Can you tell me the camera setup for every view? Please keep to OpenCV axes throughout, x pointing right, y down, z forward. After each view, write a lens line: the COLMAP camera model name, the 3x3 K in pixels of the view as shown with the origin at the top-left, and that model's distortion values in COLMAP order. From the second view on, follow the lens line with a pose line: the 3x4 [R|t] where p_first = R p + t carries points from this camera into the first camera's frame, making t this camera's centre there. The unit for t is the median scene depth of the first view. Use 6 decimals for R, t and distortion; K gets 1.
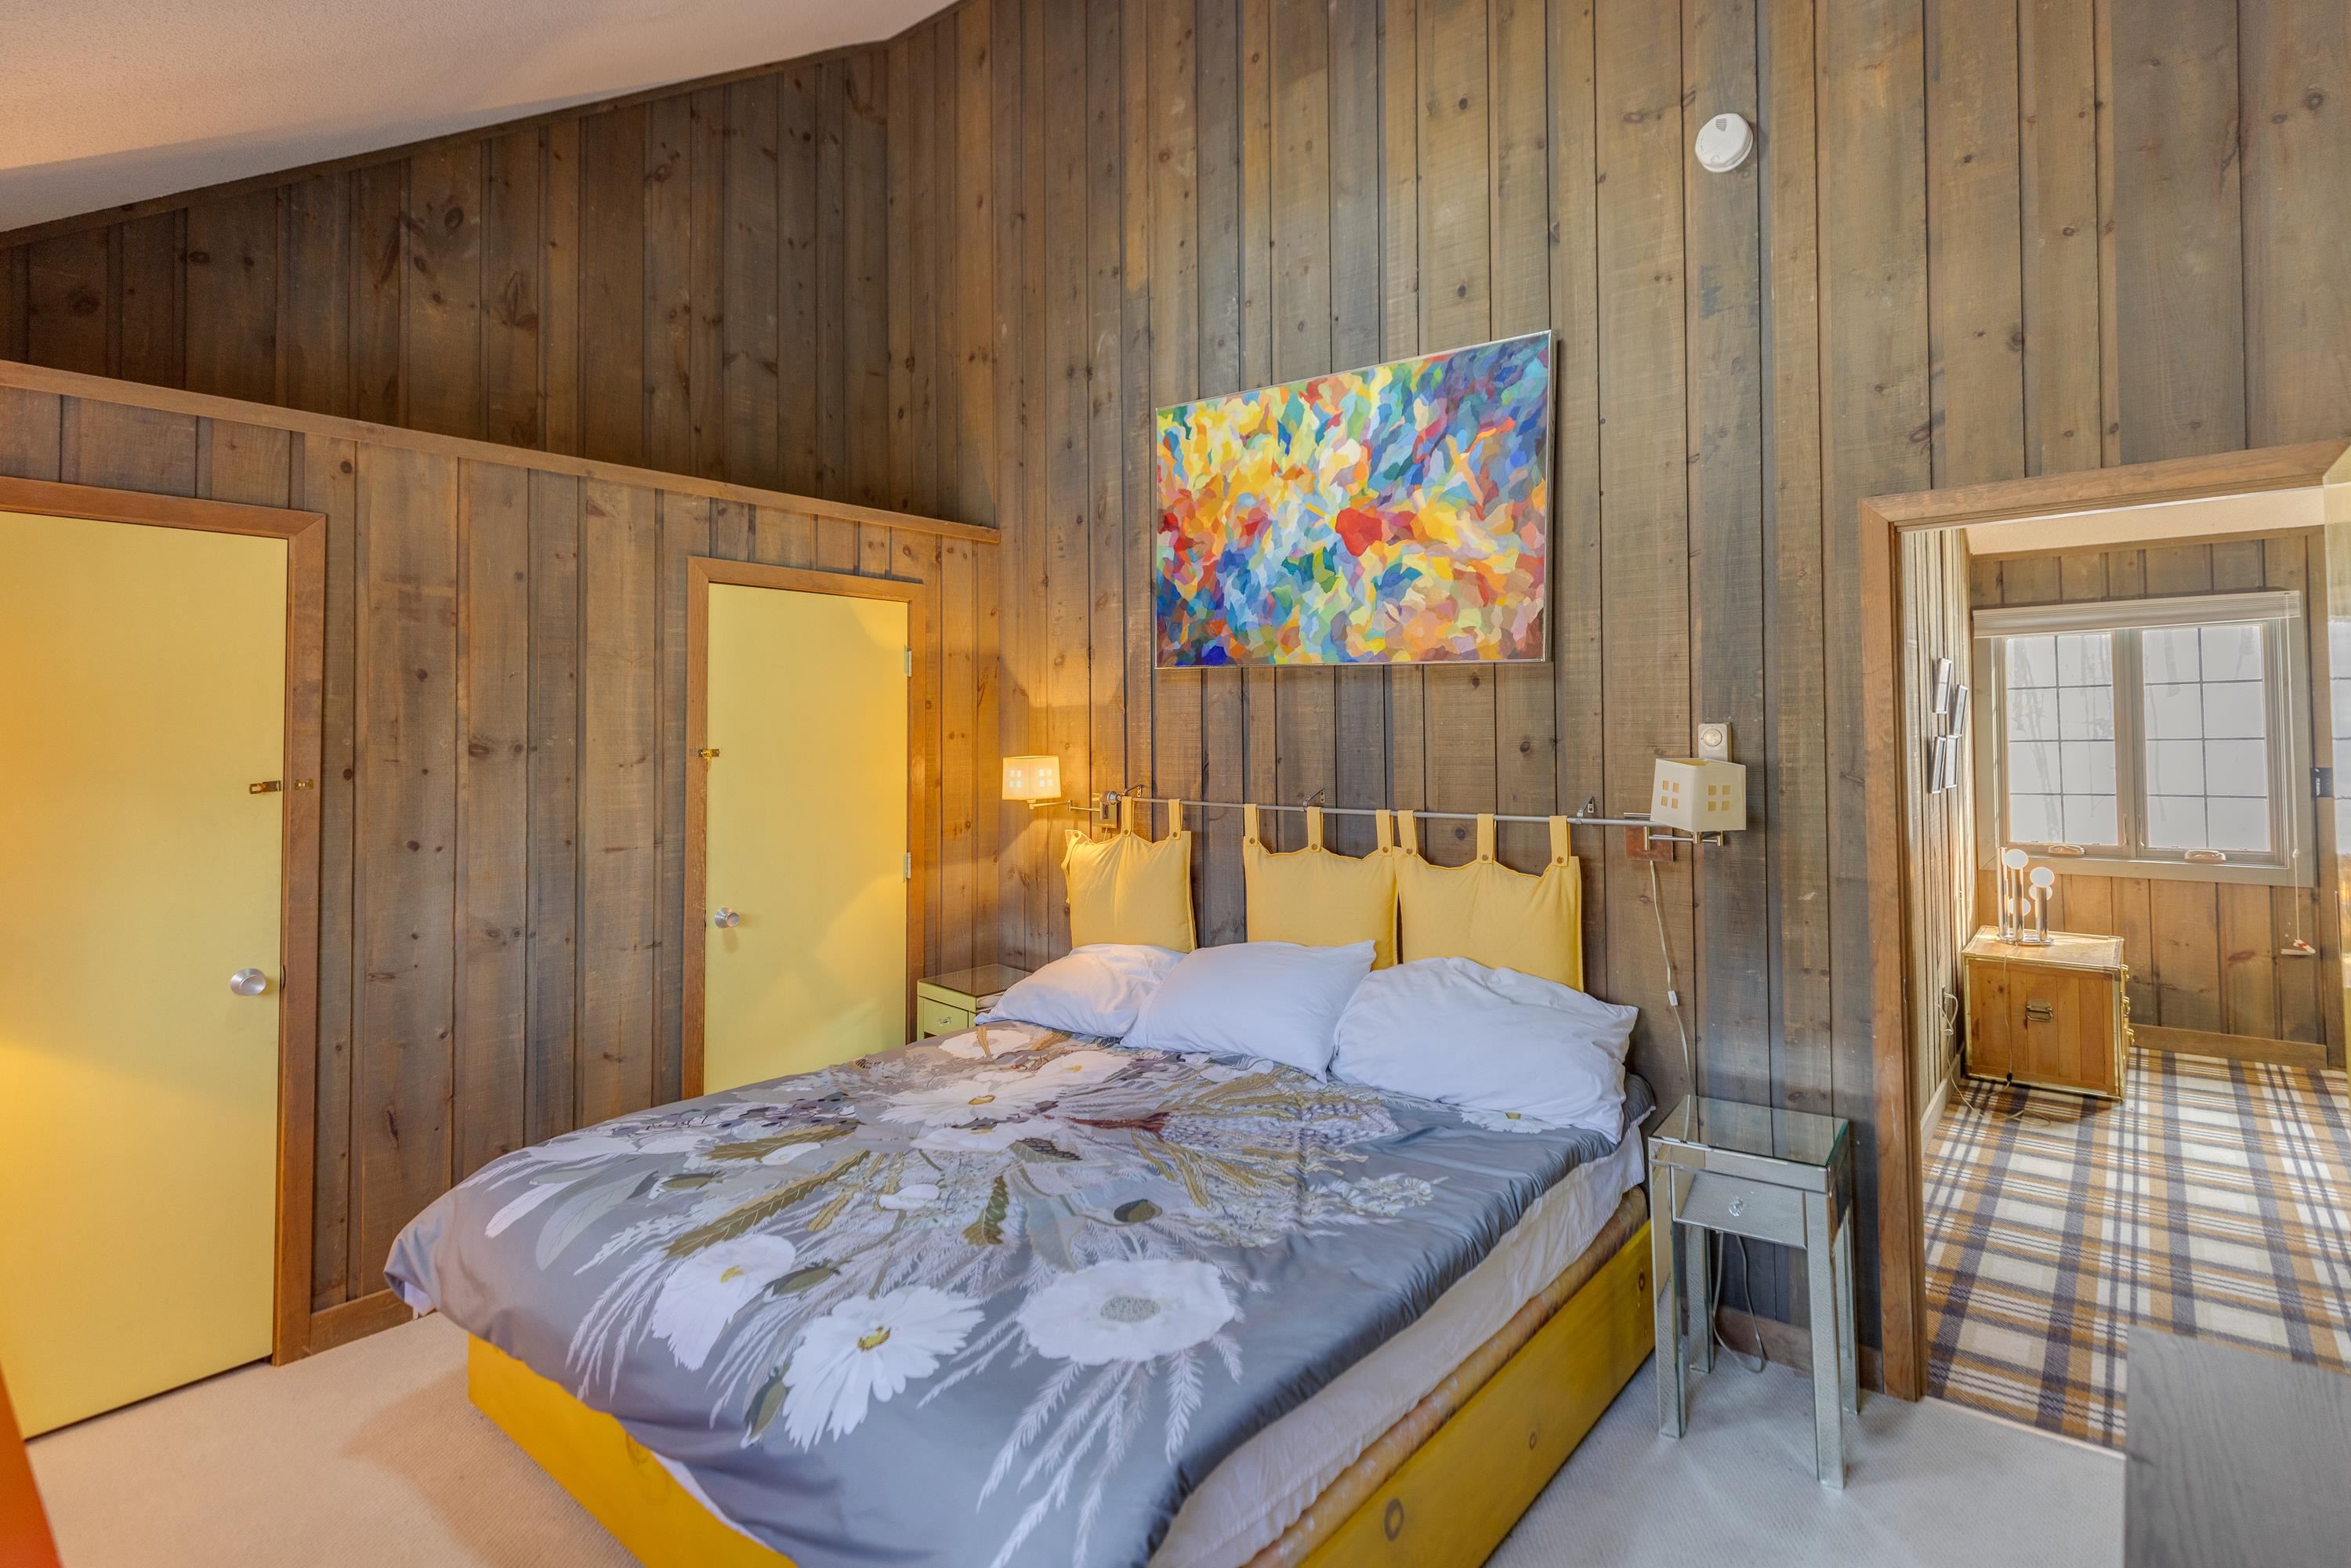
lens RADIAL K [[1163.3, 0, 1197.5], [0, 1163.3, 698.8], [0, 0, 1]] dist [0.010172, 0.000410]
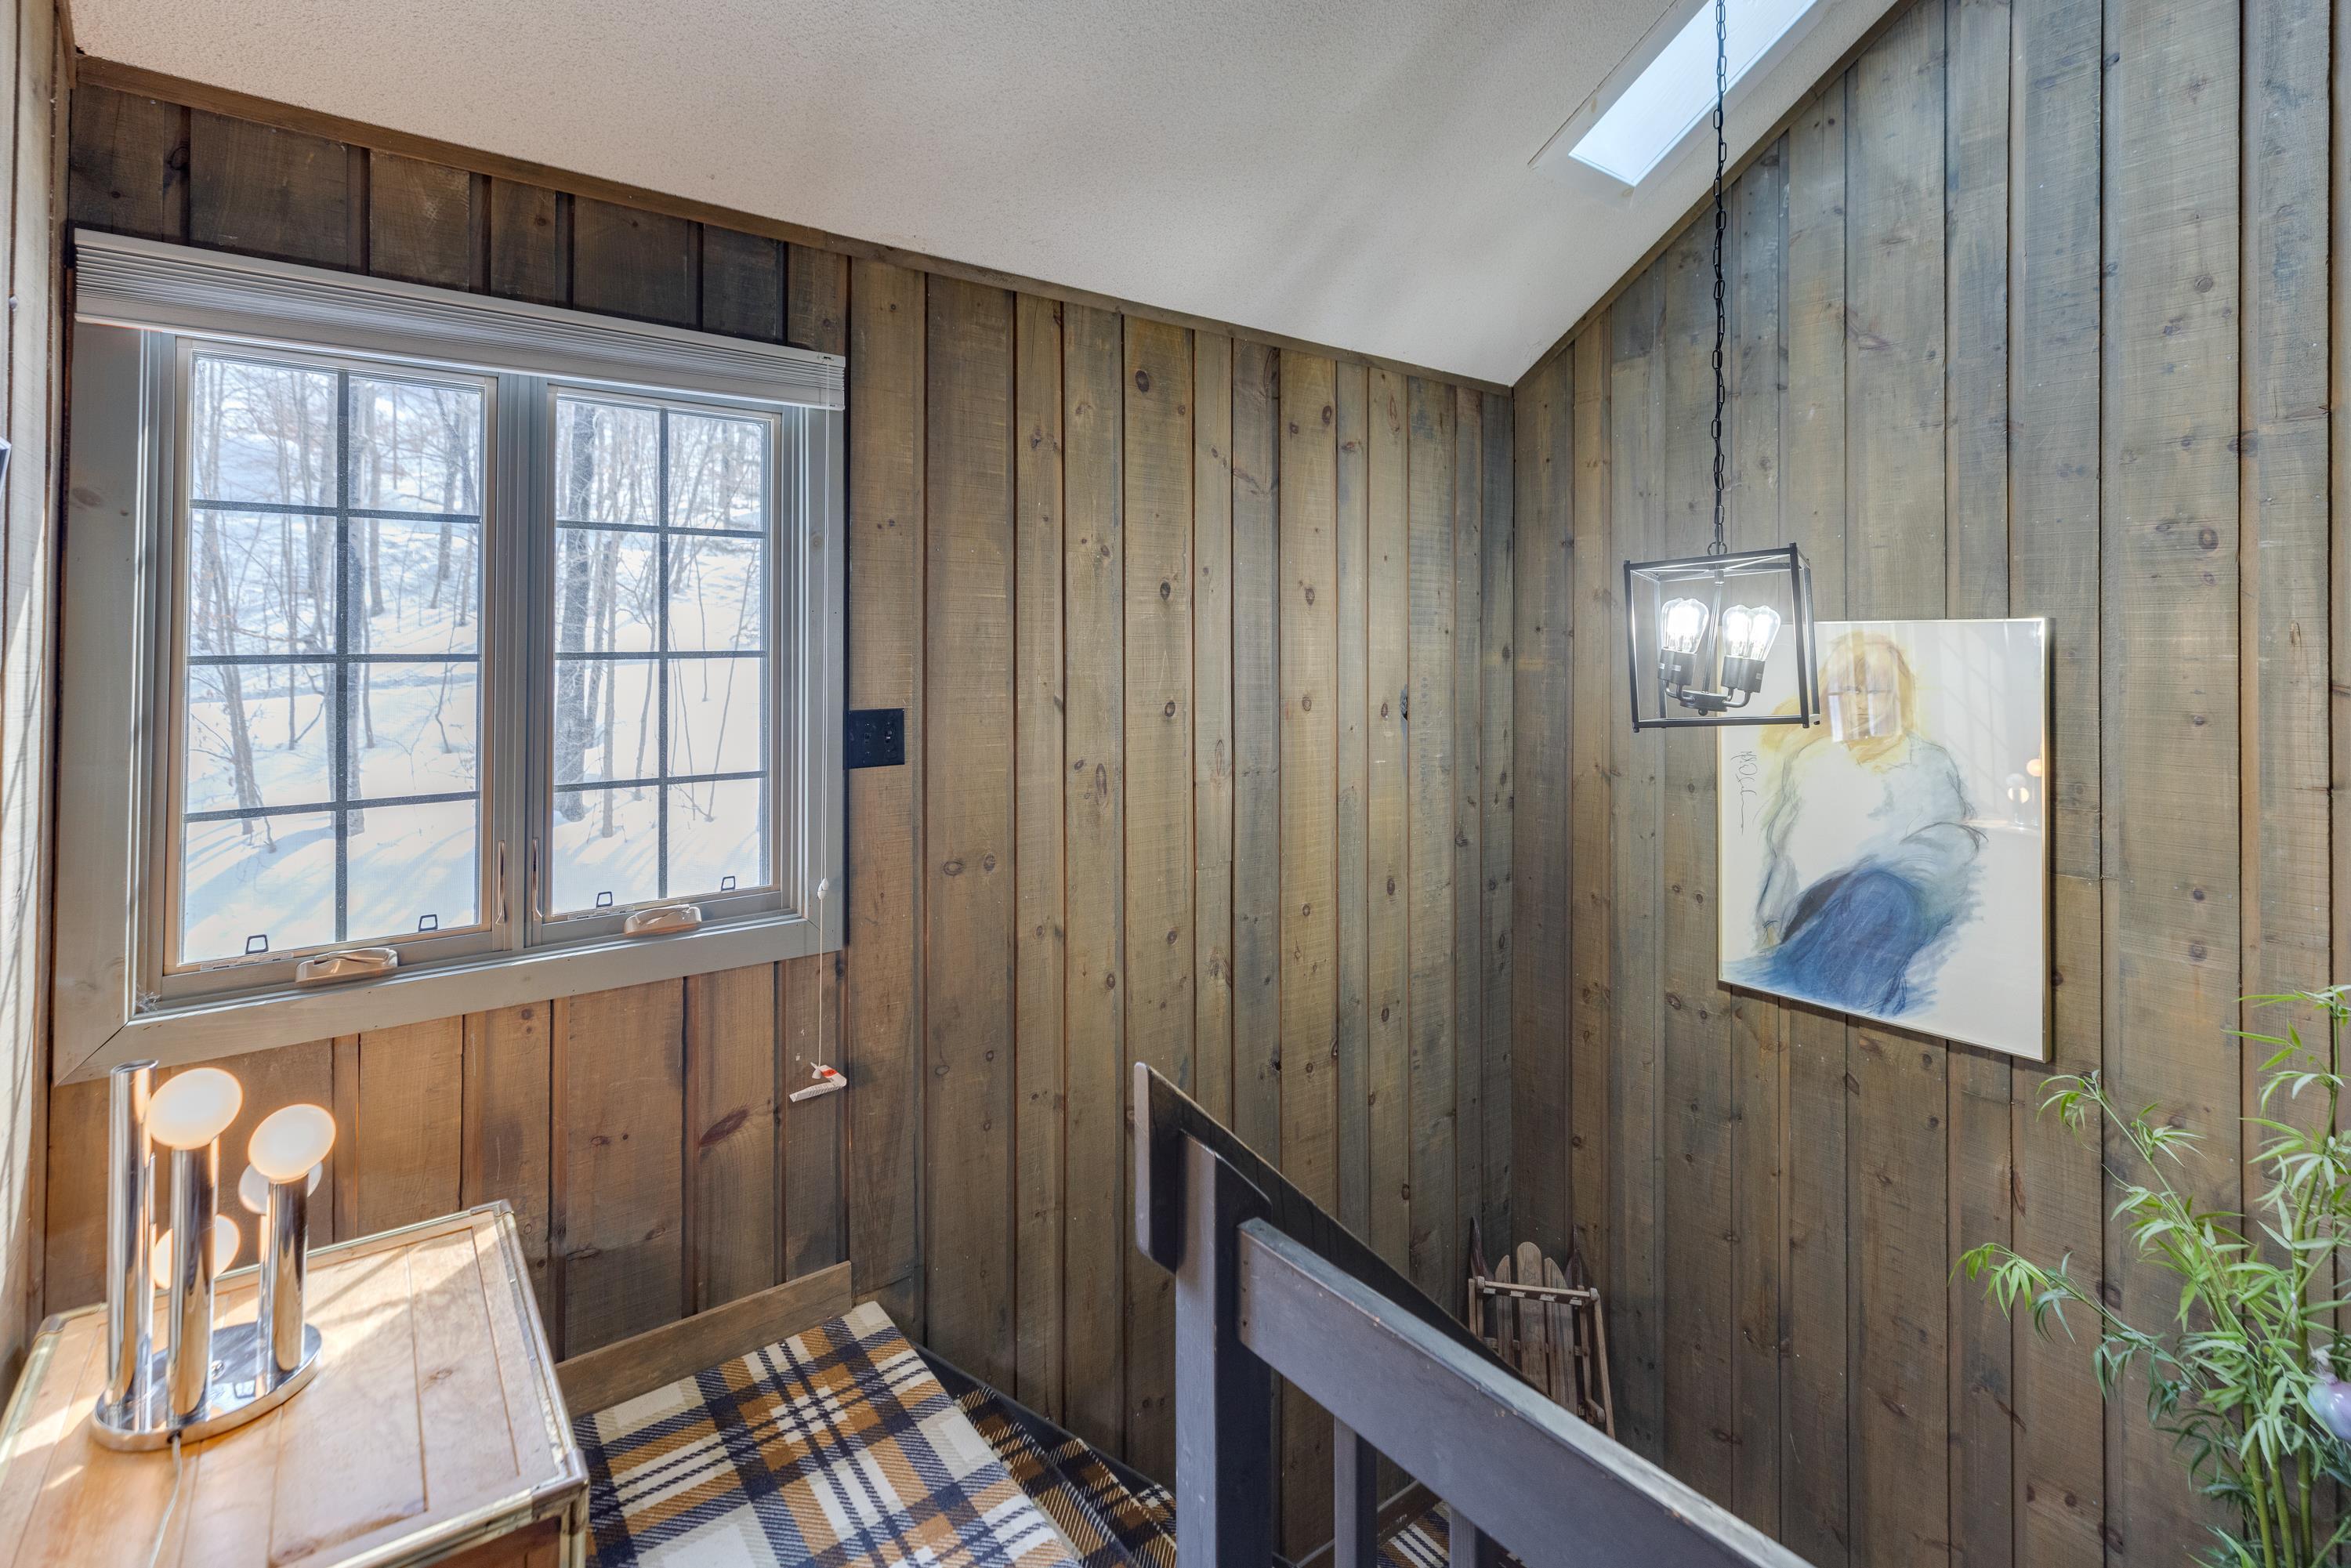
lens RADIAL K [[1103.4, 0, 1187.6], [0, 1103.4, 634.2], [0, 0, 1]] dist [0.003914, 0.000256]
pose [[0.229511, 0.020999, 0.973079, 0.492281], [-0.033137, 0.999356, -0.013750, 0.026238], [-0.972742, -0.029089, 0.230059, 0.708092]]
